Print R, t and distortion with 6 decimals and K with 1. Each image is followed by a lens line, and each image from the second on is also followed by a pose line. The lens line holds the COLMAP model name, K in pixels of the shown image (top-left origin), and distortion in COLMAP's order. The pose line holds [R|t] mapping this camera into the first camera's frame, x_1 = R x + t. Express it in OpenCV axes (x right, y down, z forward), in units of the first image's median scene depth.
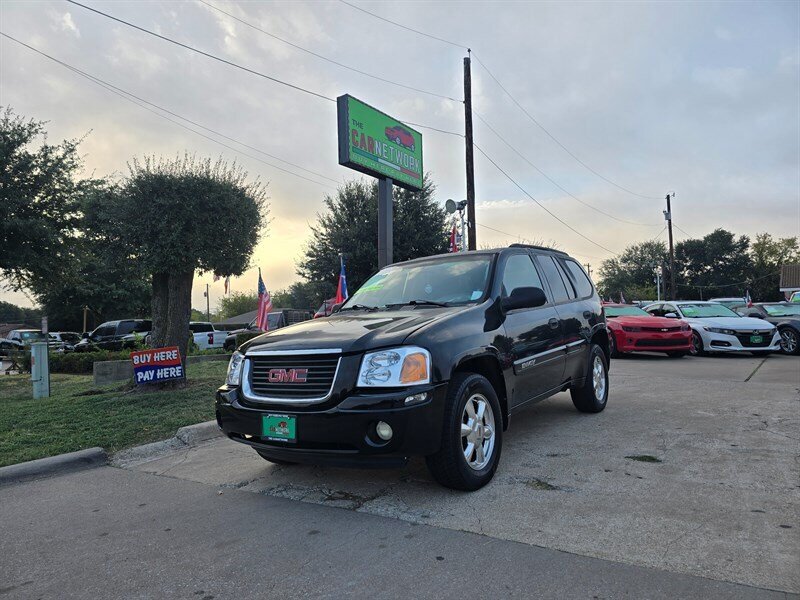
lens RADIAL K [[535.1, 0, 399.1], [0, 535.1, 290.2], [0, 0, 1]] dist [0.057784, -0.050003]
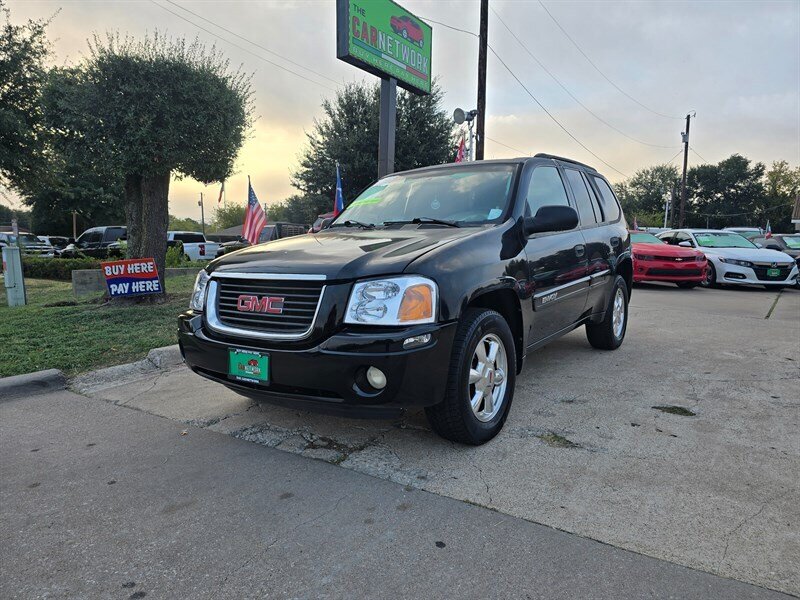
lens RADIAL K [[535.1, 0, 398.9], [0, 535.1, 301.1], [0, 0, 1]] dist [0.057784, -0.050003]
pose [[0.999247, 0.038248, 0.006454, -0.002186], [-0.038788, 0.984474, 0.171189, 0.005533], [0.000194, -0.171310, 0.985217, 0.148557]]
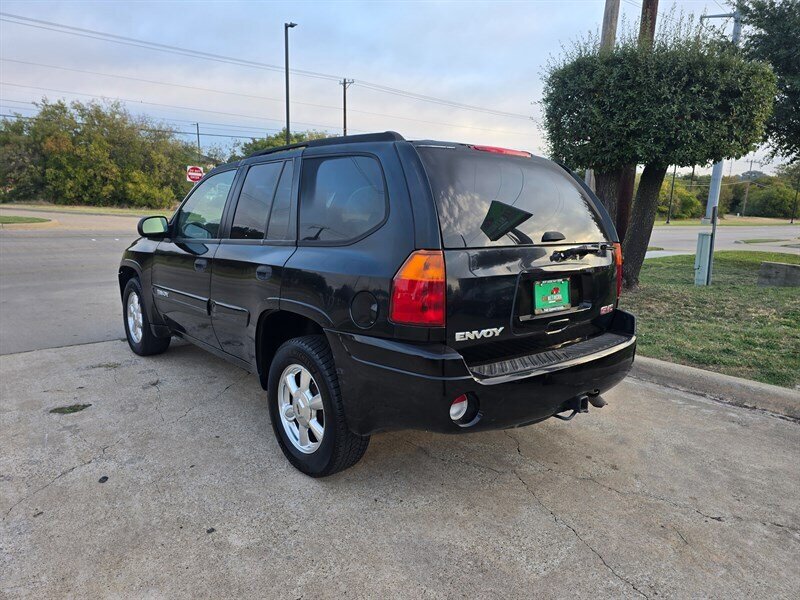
lens RADIAL K [[535.1, 0, 399.9], [0, 535.1, 288.4], [0, 0, 1]] dist [0.057784, -0.050003]
pose [[-0.240388, 0.194918, -0.950905, 1.010440], [0.047290, 0.980819, 0.189095, -0.041279], [0.969524, 0.000488, -0.244995, 1.539174]]
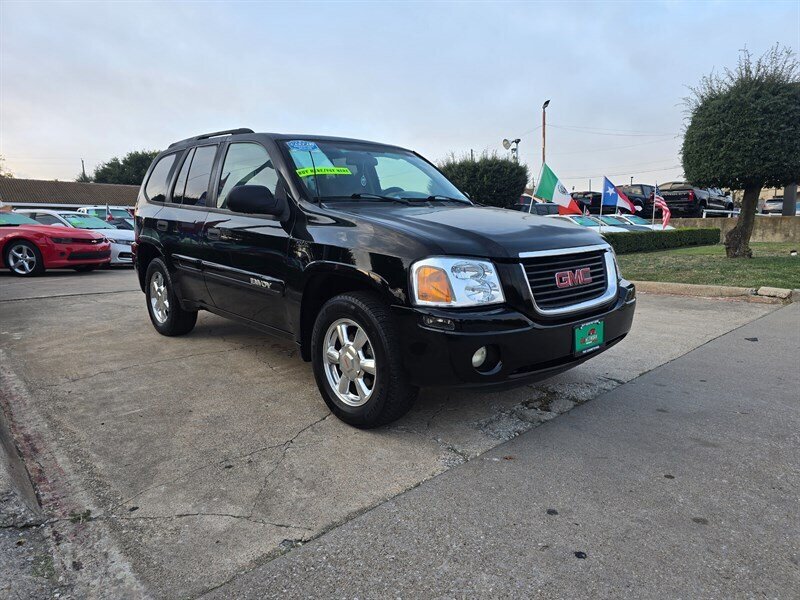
lens RADIAL K [[535.1, 0, 401.3], [0, 535.1, 304.8], [0, 0, 1]] dist [0.057784, -0.050003]
pose [[0.216751, -0.111971, 0.969784, -0.795714], [-0.061592, 0.989853, 0.128054, 0.081267], [-0.974282, -0.087487, 0.207655, 0.799207]]
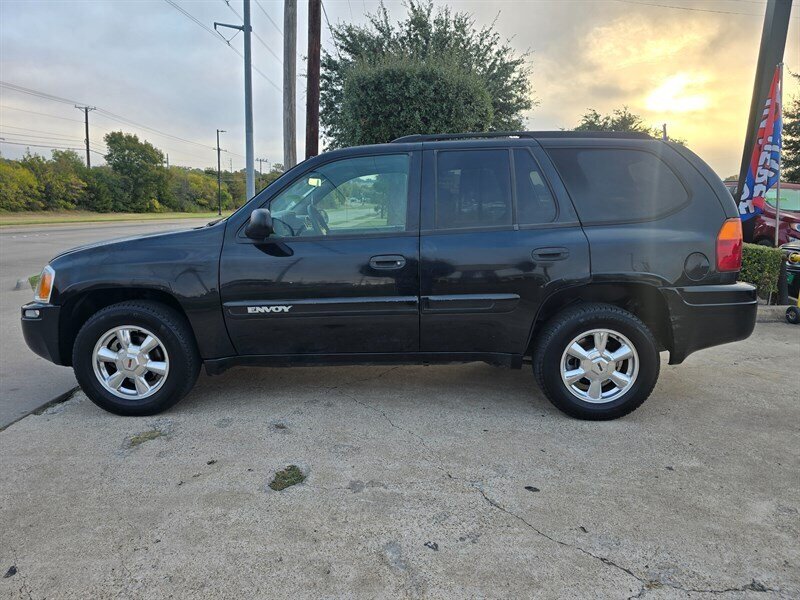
lens RADIAL K [[535.1, 0, 396.8], [0, 535.1, 289.4], [0, 0, 1]] dist [0.057784, -0.050003]
pose [[0.556965, 0.183204, -0.810078, 0.887754], [0.013660, 0.973215, 0.229490, -0.062029], [0.830424, -0.138883, 0.539544, 0.671949]]
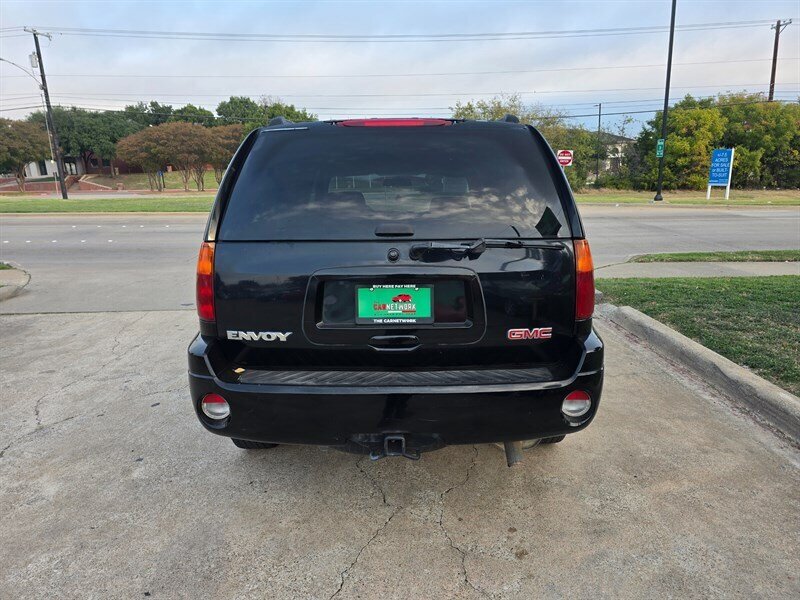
lens RADIAL K [[535.1, 0, 398.5], [0, 535.1, 299.6], [0, 0, 1]] dist [0.057784, -0.050003]
pose [[-0.819772, 0.182716, -0.542760, 0.663917], [0.095084, 0.978009, 0.185627, -0.004672], [0.564741, 0.100564, -0.819118, 1.936107]]
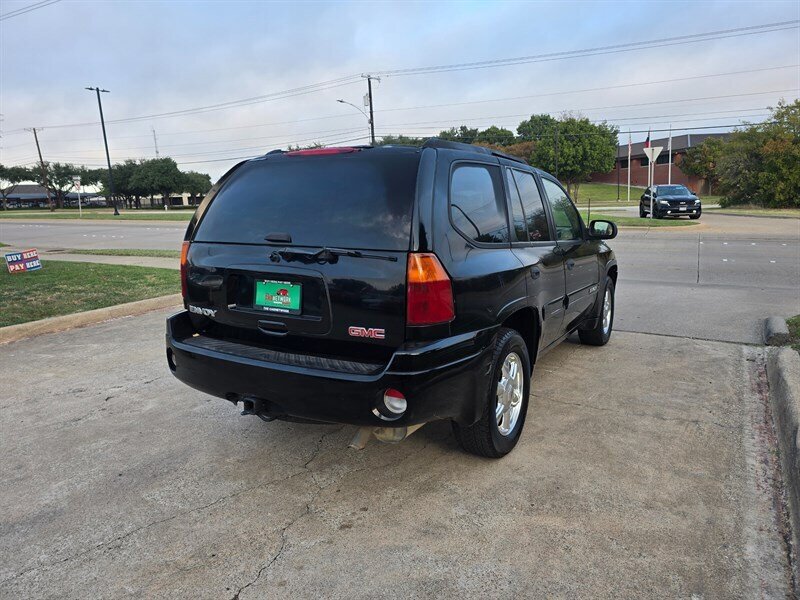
lens RADIAL K [[535.1, 0, 410.6], [0, 535.1, 292.8], [0, 0, 1]] dist [0.057784, -0.050003]
pose [[-0.993429, 0.081255, -0.080604, 0.320074], [0.072589, 0.991802, 0.105166, 0.030307], [0.088488, 0.098624, -0.991183, 2.143543]]
